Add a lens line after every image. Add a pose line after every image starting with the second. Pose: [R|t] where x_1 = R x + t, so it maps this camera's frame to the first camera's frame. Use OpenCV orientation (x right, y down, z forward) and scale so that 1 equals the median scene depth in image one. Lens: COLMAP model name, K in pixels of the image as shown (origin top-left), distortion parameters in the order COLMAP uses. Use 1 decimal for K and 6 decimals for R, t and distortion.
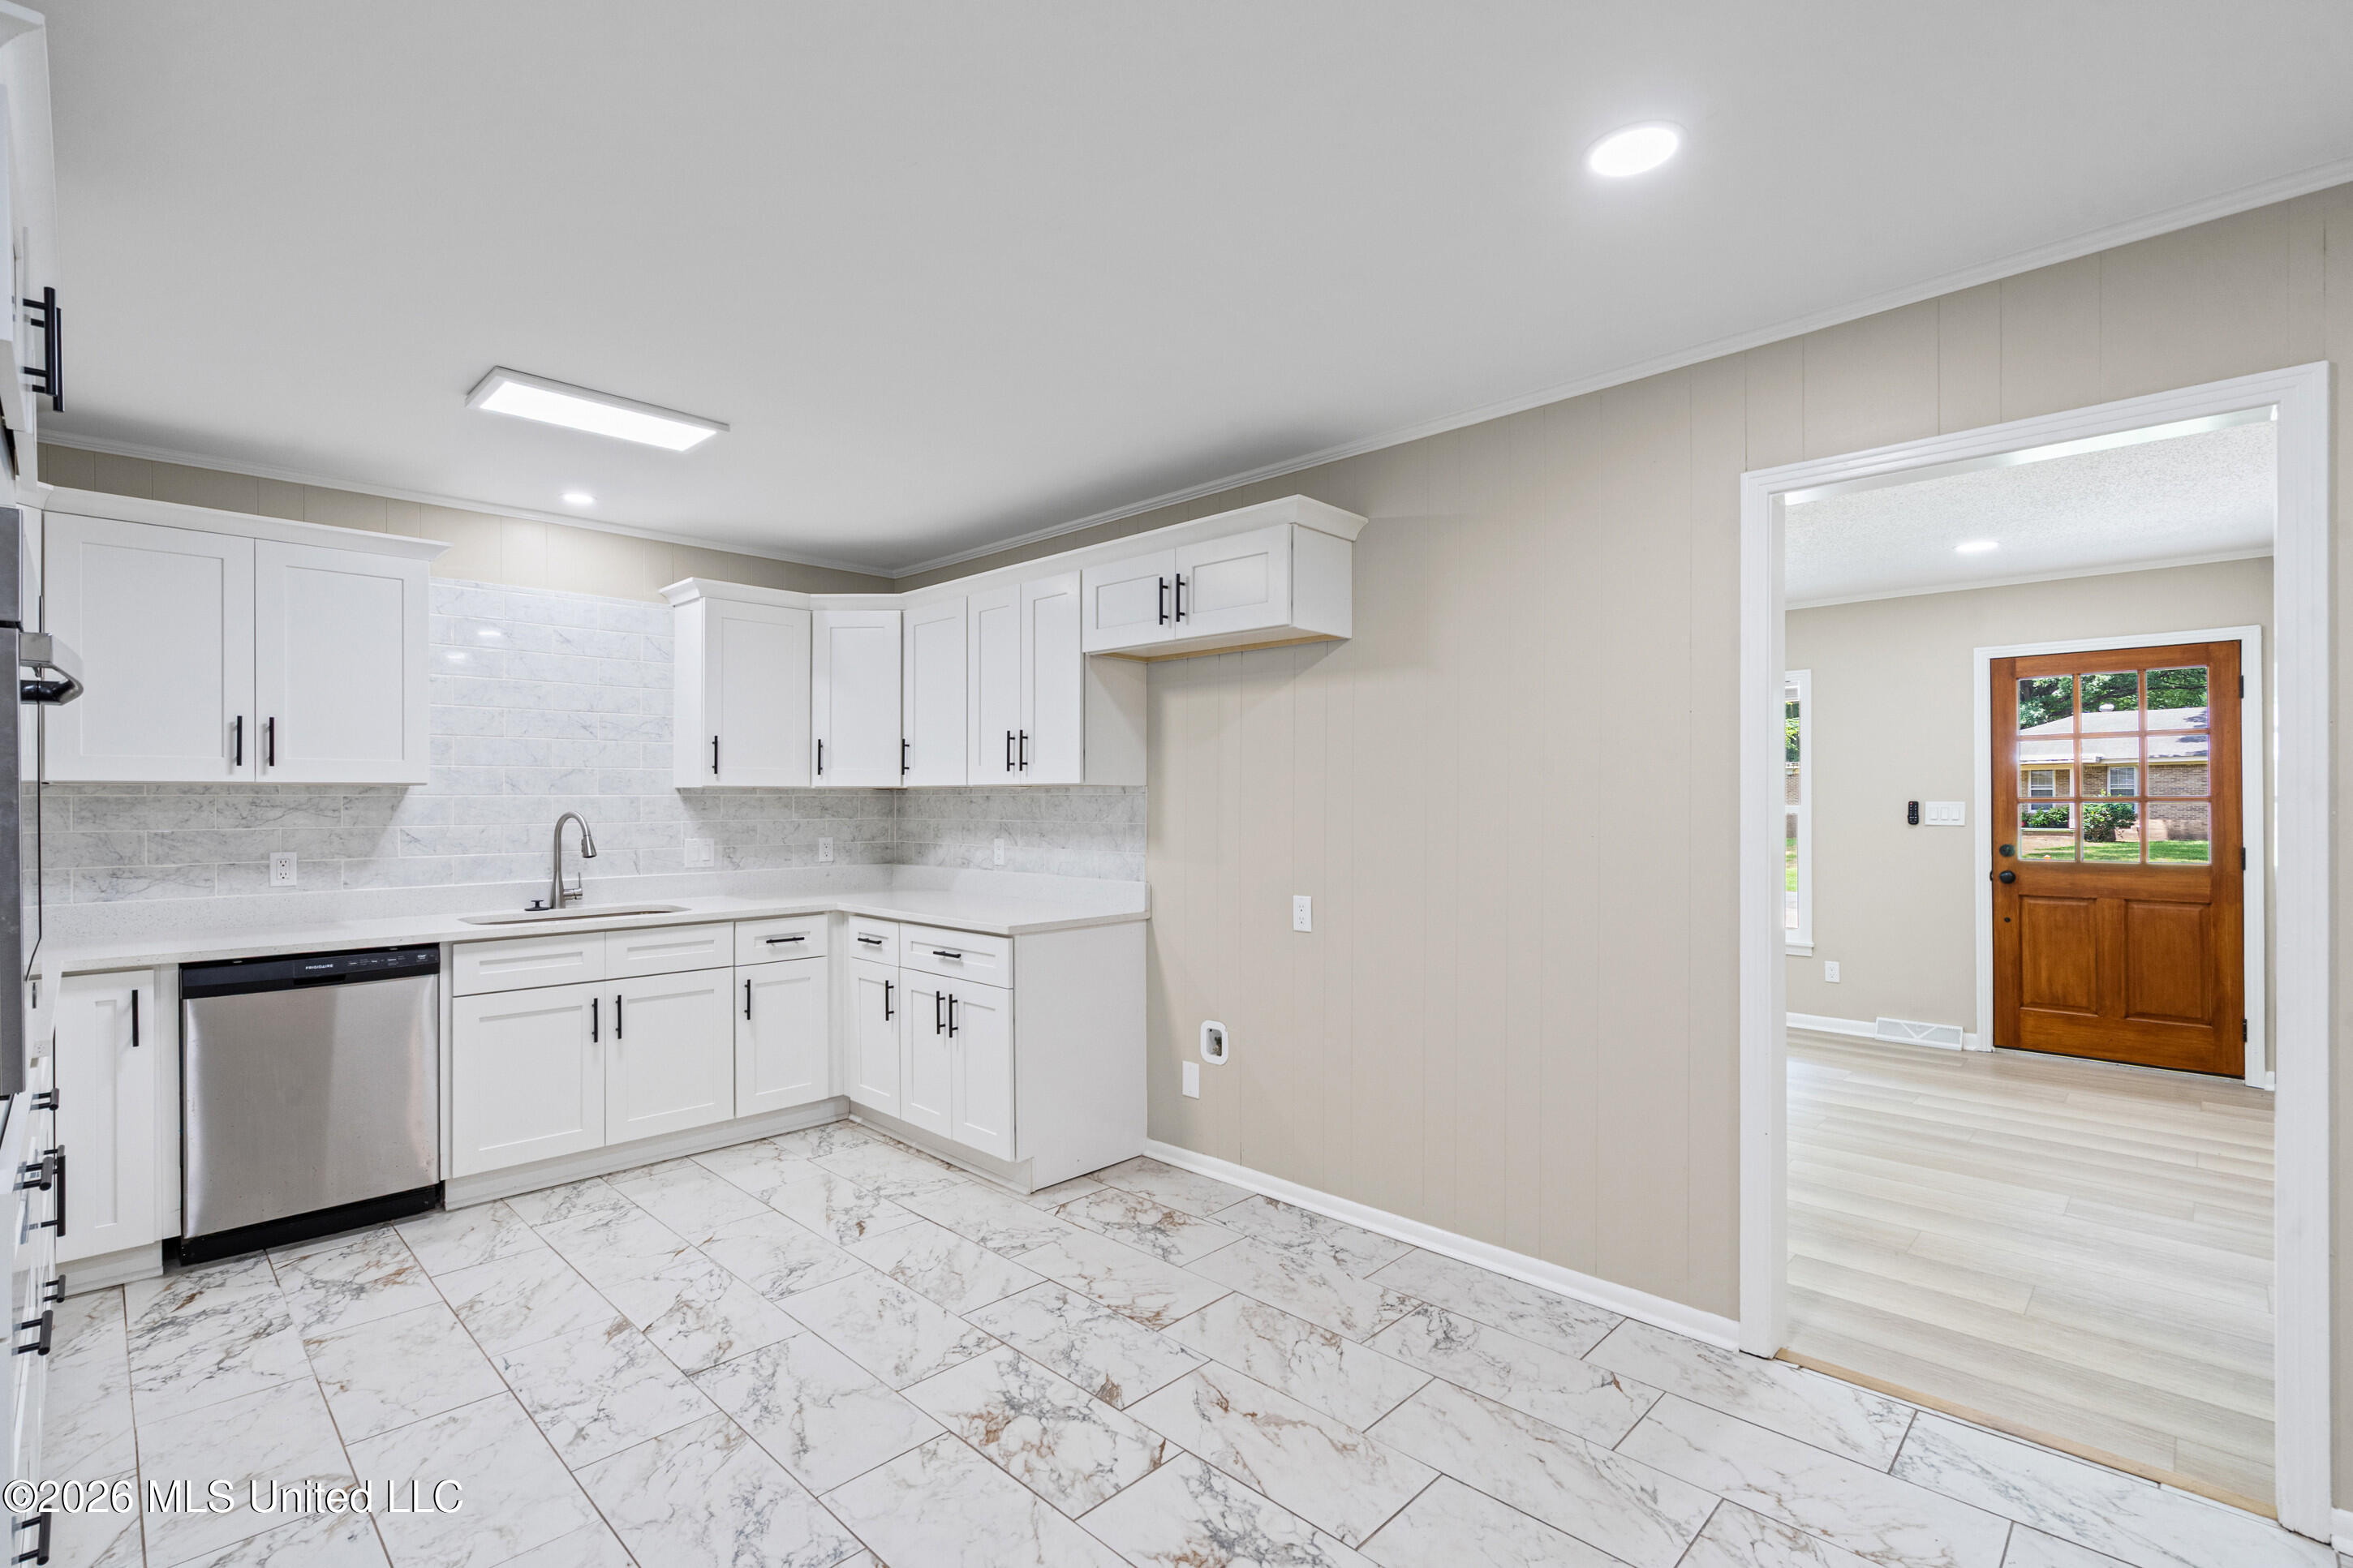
lens RADIAL K [[1077.5, 0, 1154.9], [0, 1077.5, 791.8], [0, 0, 1]] dist [-0.002761, 0.001781]
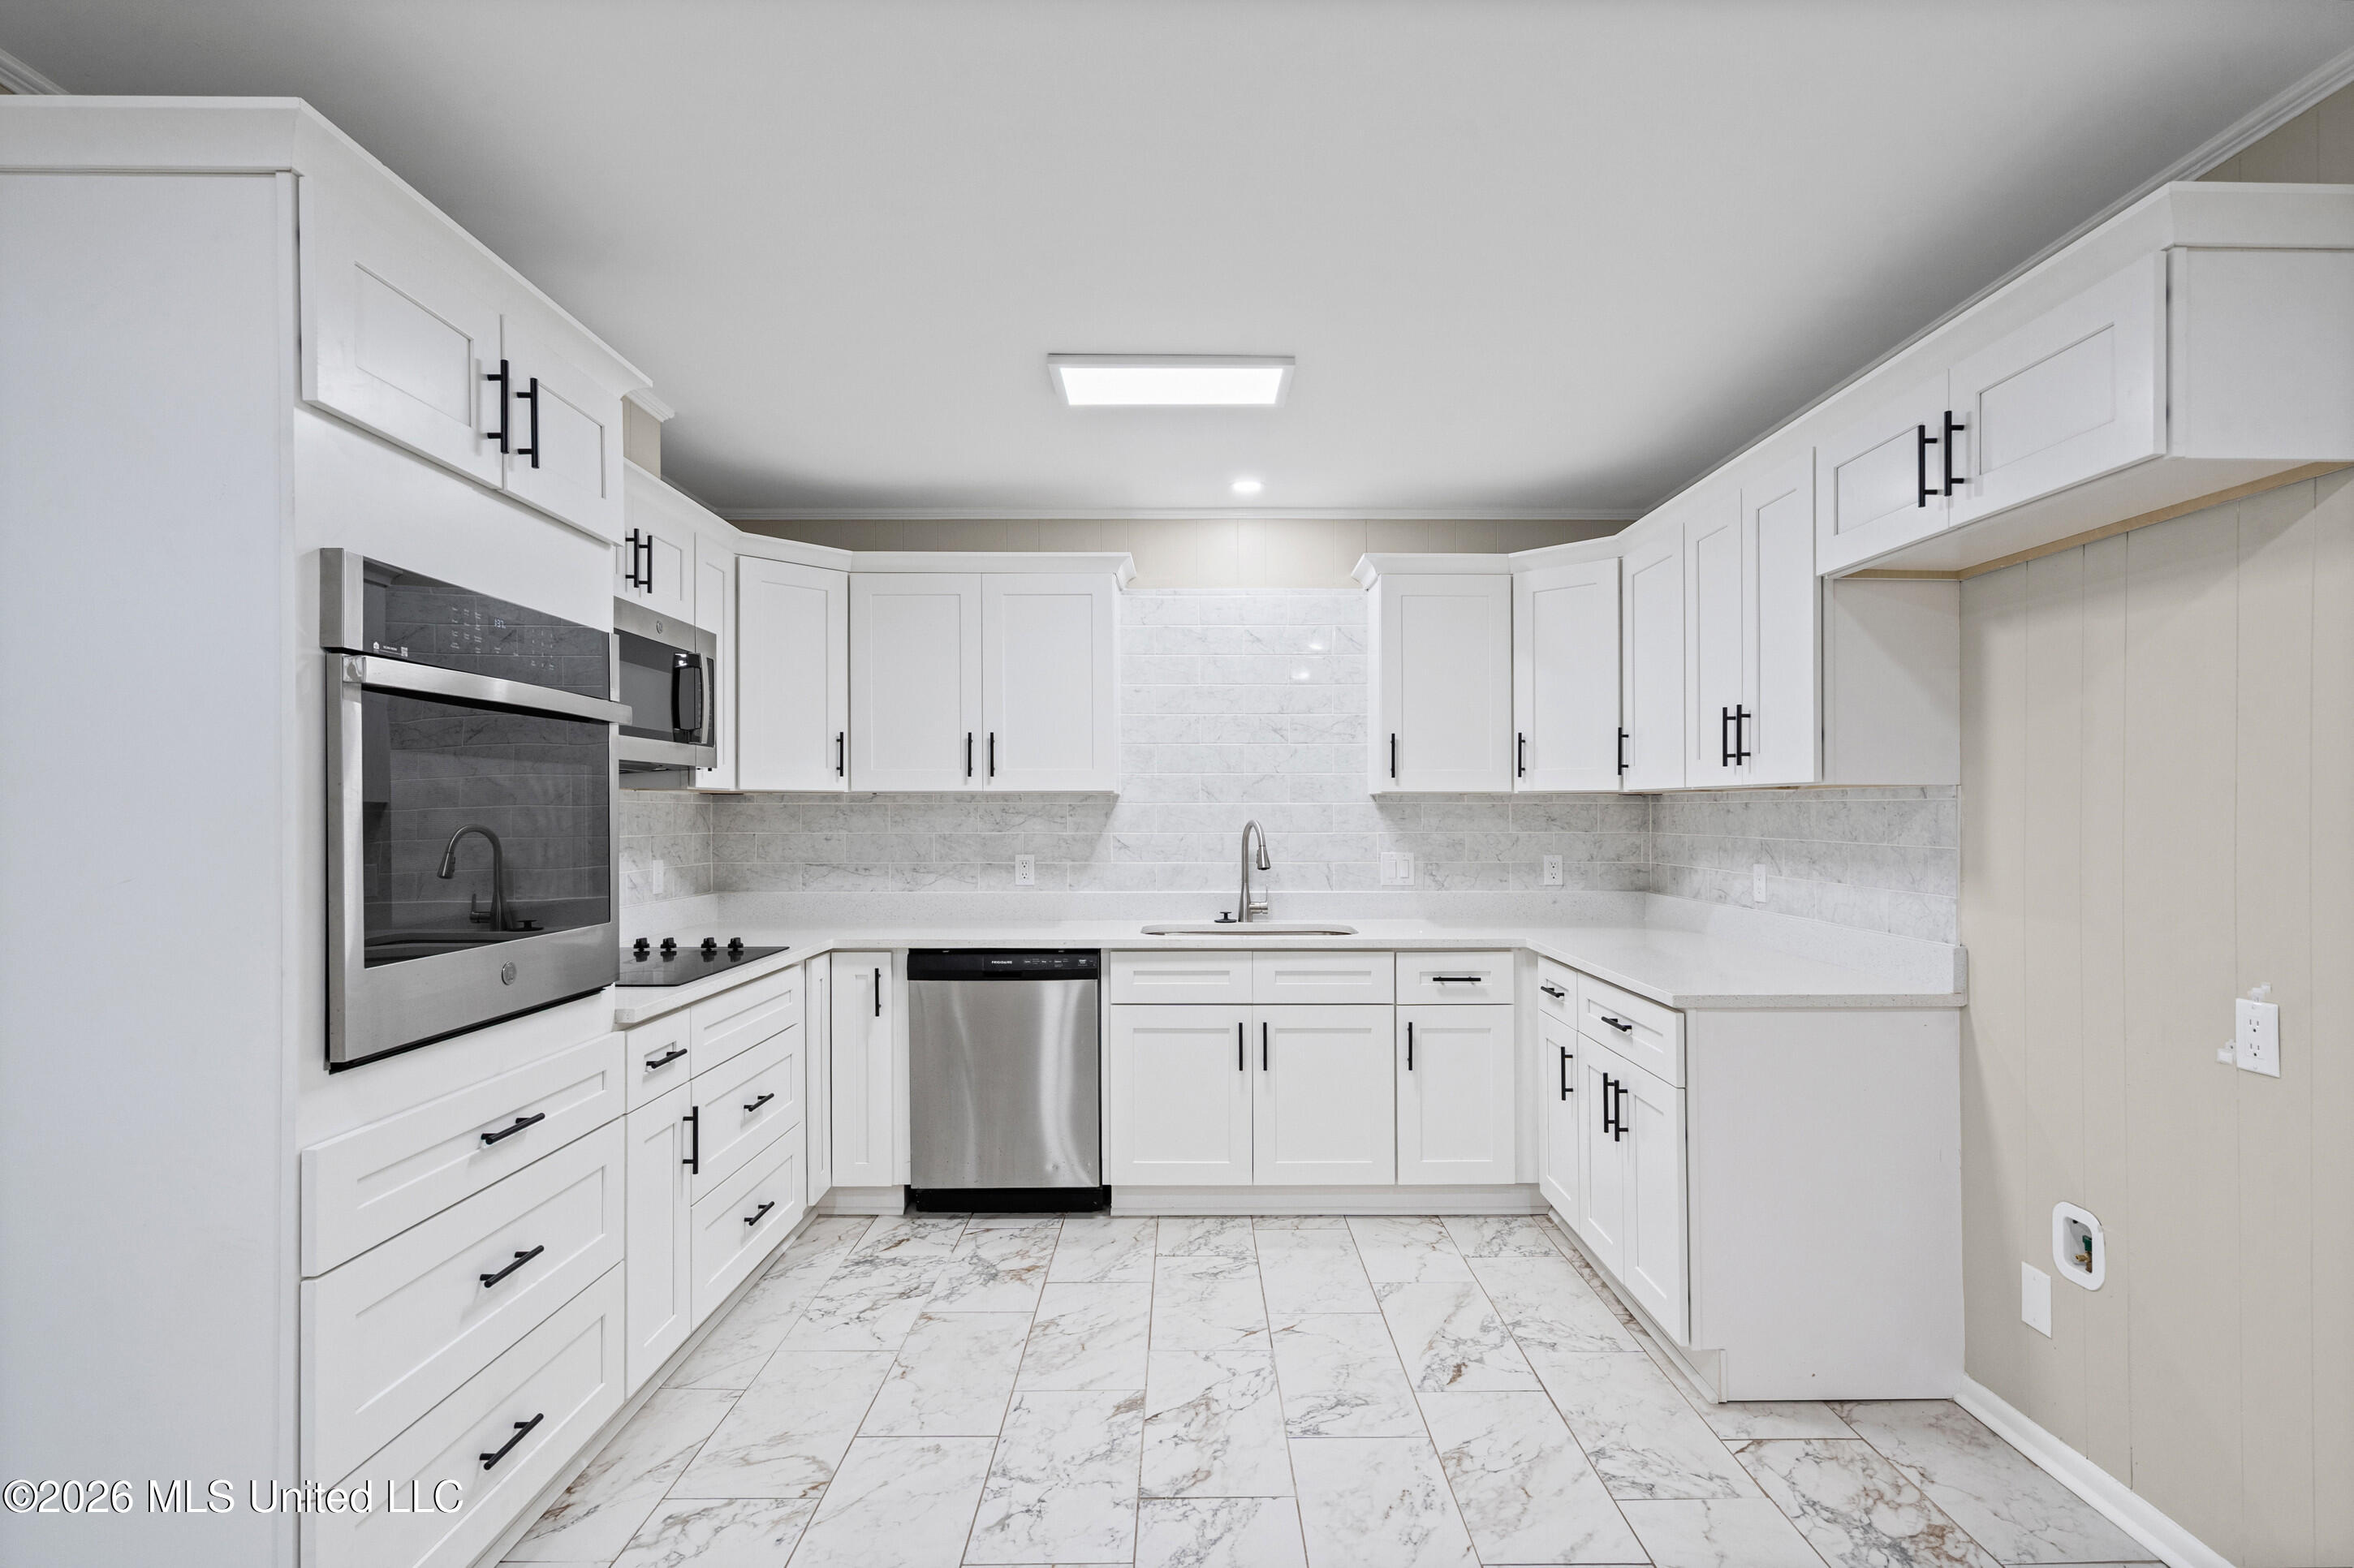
lens RADIAL K [[1171.3, 0, 1202.8], [0, 1171.3, 799.6], [0, 0, 1]] dist [0.000110, 0.002422]
pose [[0.715665, -0.004211, -0.698431, 0.164955], [0.003160, 0.999991, -0.002792, 0.003574], [0.698436, -0.000209, 0.715672, 0.269427]]
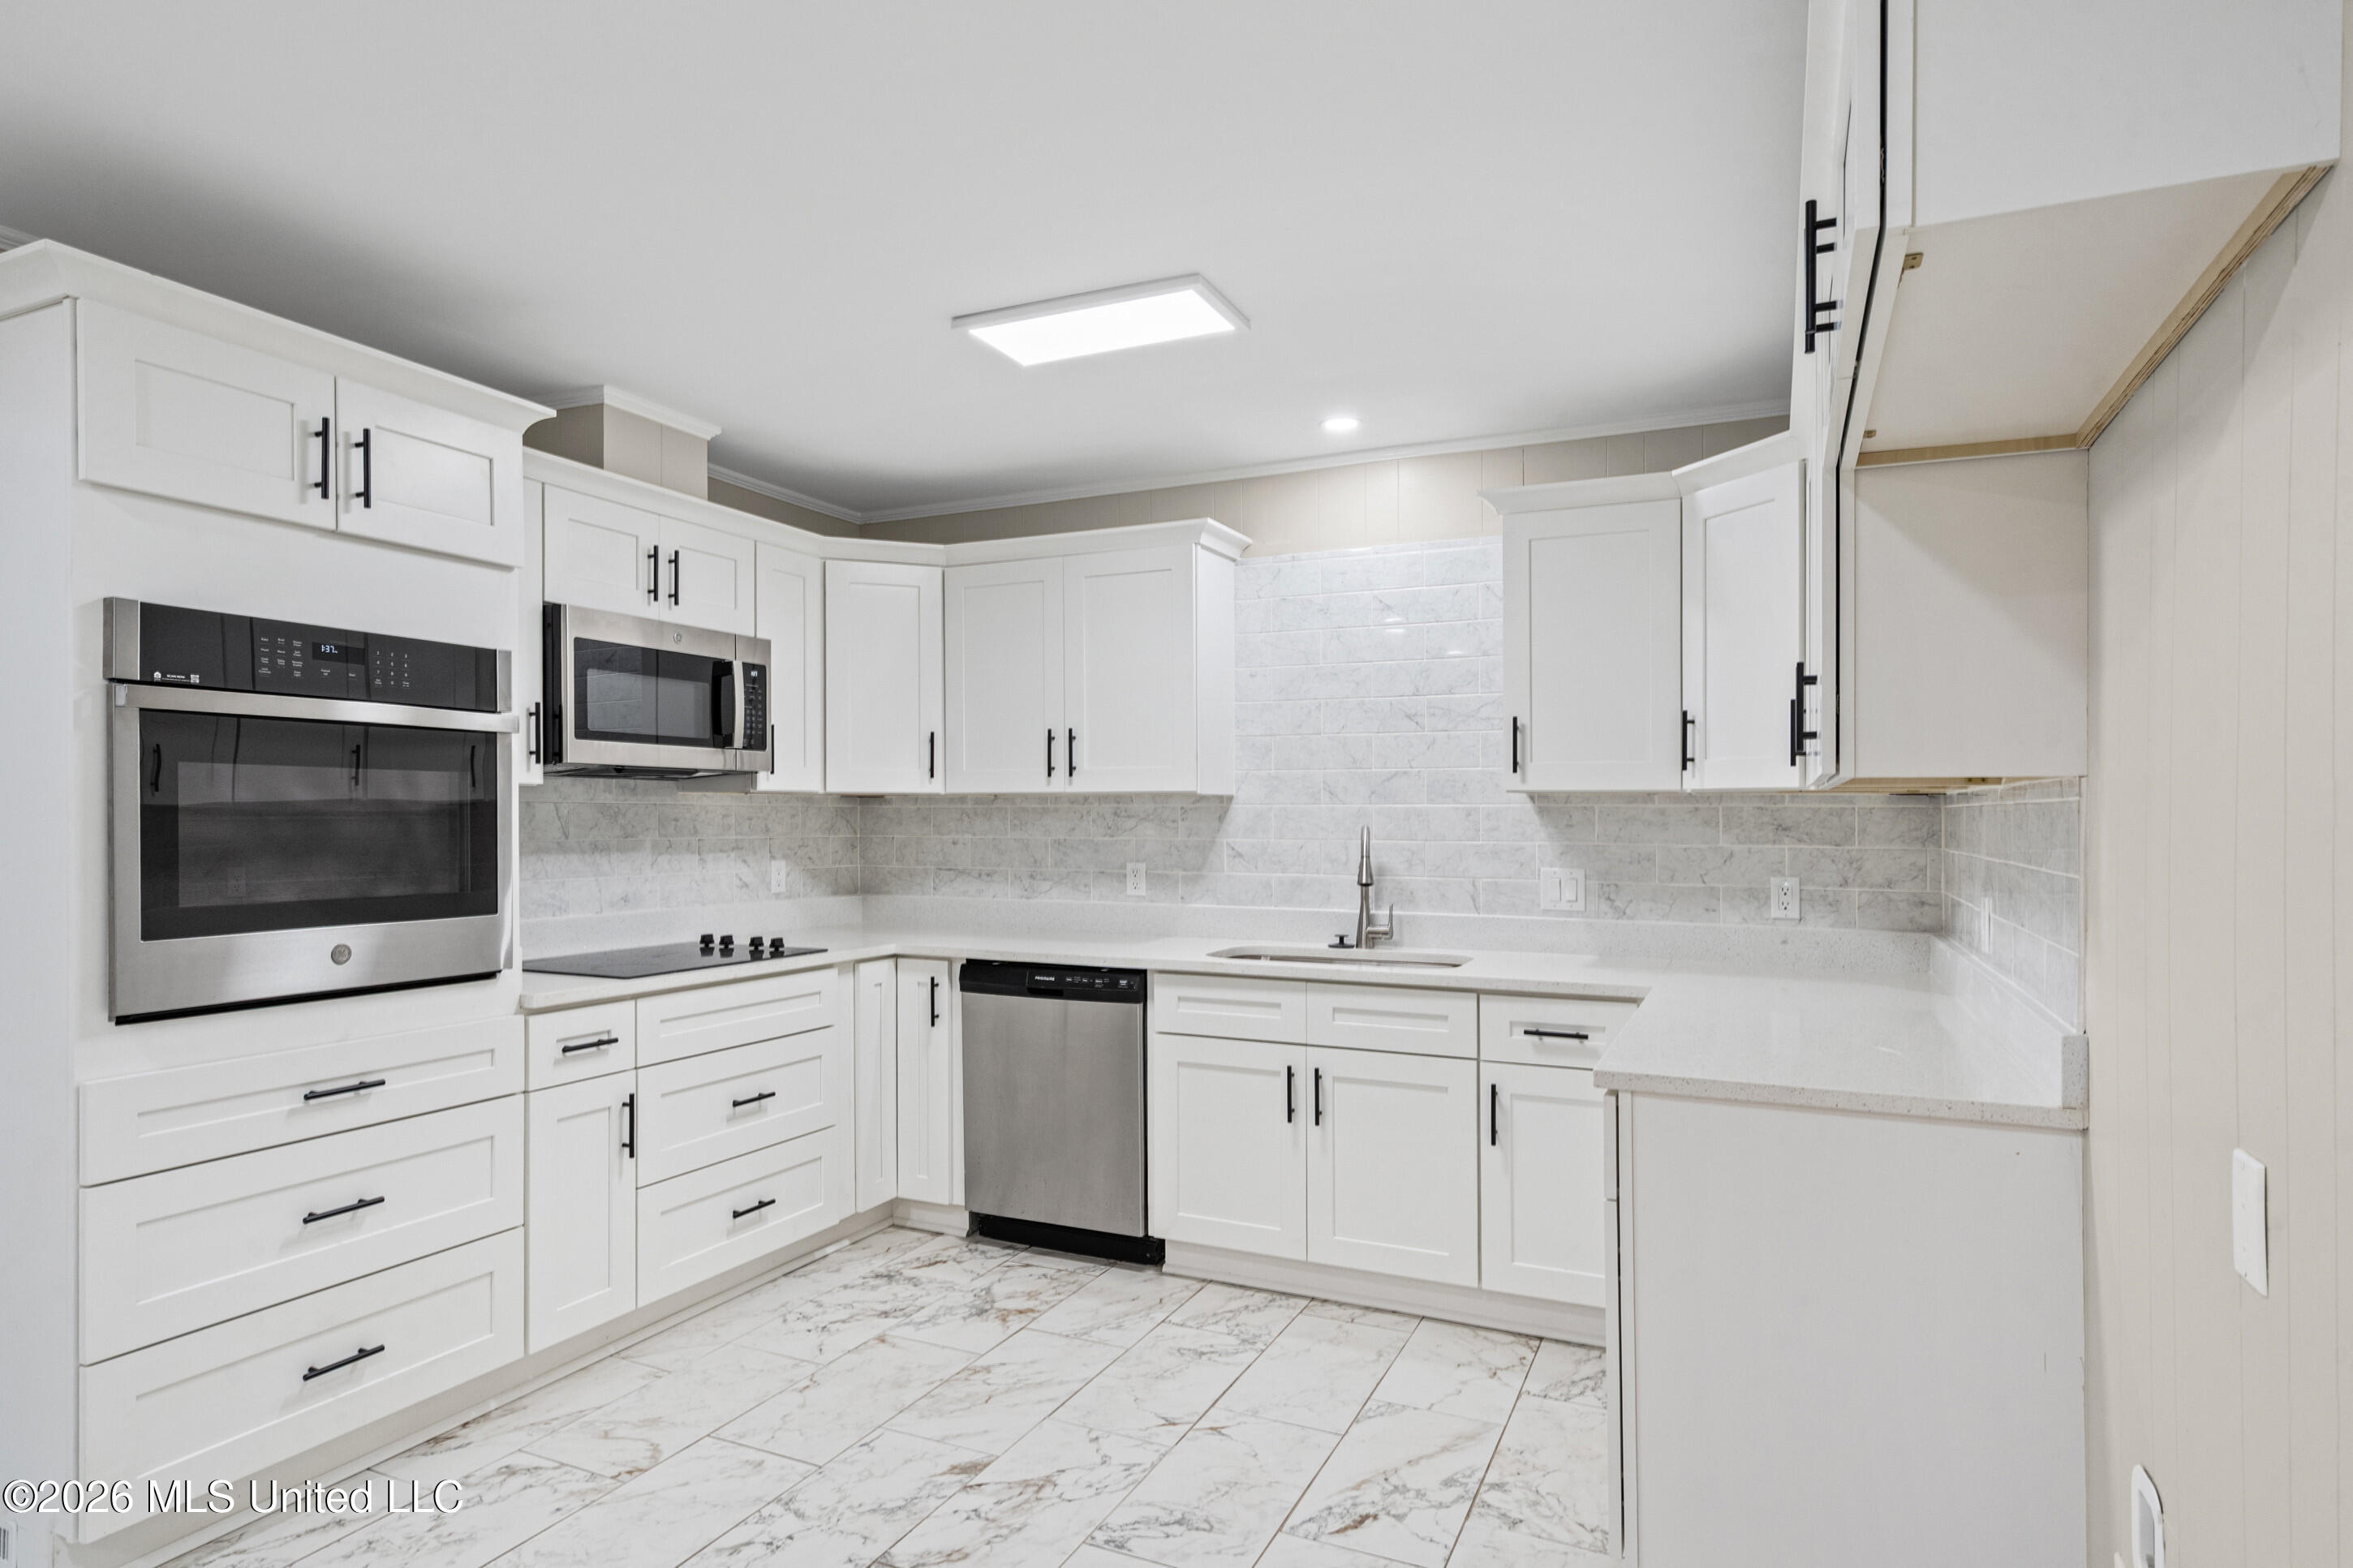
lens RADIAL K [[1328.8, 0, 1142.5], [0, 1328.8, 811.0], [0, 0, 1]] dist [0.004257, 0.003623]
pose [[0.328890, 0.001328, -0.944367, 0.364208], [0.002964, 0.999993, 0.002438, 0.005352], [0.944364, -0.003601, 0.328883, 0.607457]]
